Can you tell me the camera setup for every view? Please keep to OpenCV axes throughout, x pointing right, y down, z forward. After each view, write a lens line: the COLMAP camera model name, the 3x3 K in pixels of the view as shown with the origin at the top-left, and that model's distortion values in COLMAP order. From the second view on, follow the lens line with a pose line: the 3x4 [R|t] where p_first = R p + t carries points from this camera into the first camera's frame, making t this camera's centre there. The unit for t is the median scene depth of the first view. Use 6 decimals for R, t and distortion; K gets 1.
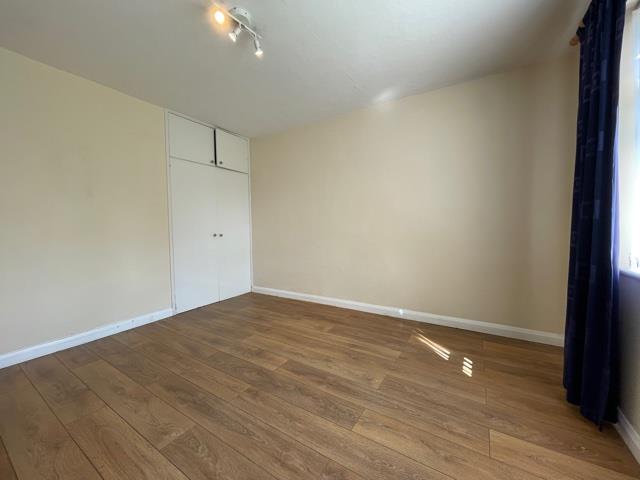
lens RADIAL K [[259.3, 0, 317.0], [0, 259.3, 240.2], [0, 0, 1]] dist [0.000461, 0.000092]
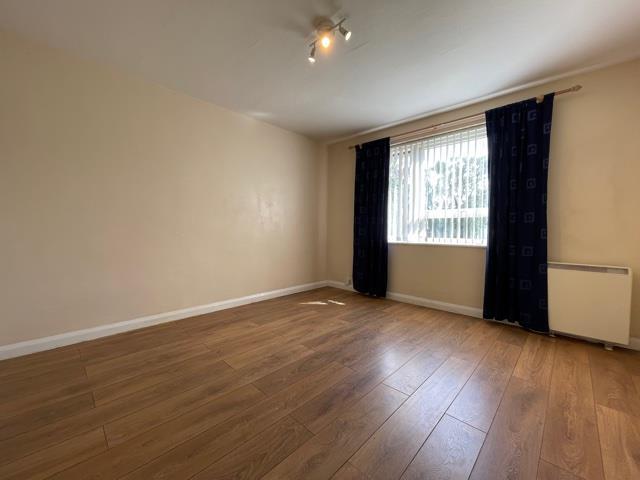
lens RADIAL K [[262.5, 0, 319.5], [0, 262.5, 239.3], [0, 0, 1]] dist [0.001883, 0.000128]
pose [[0.193182, -0.023498, 0.980882, -1.053081], [0.044978, 0.998874, 0.015071, 0.011286], [-0.980132, 0.041206, 0.194021, 0.635082]]
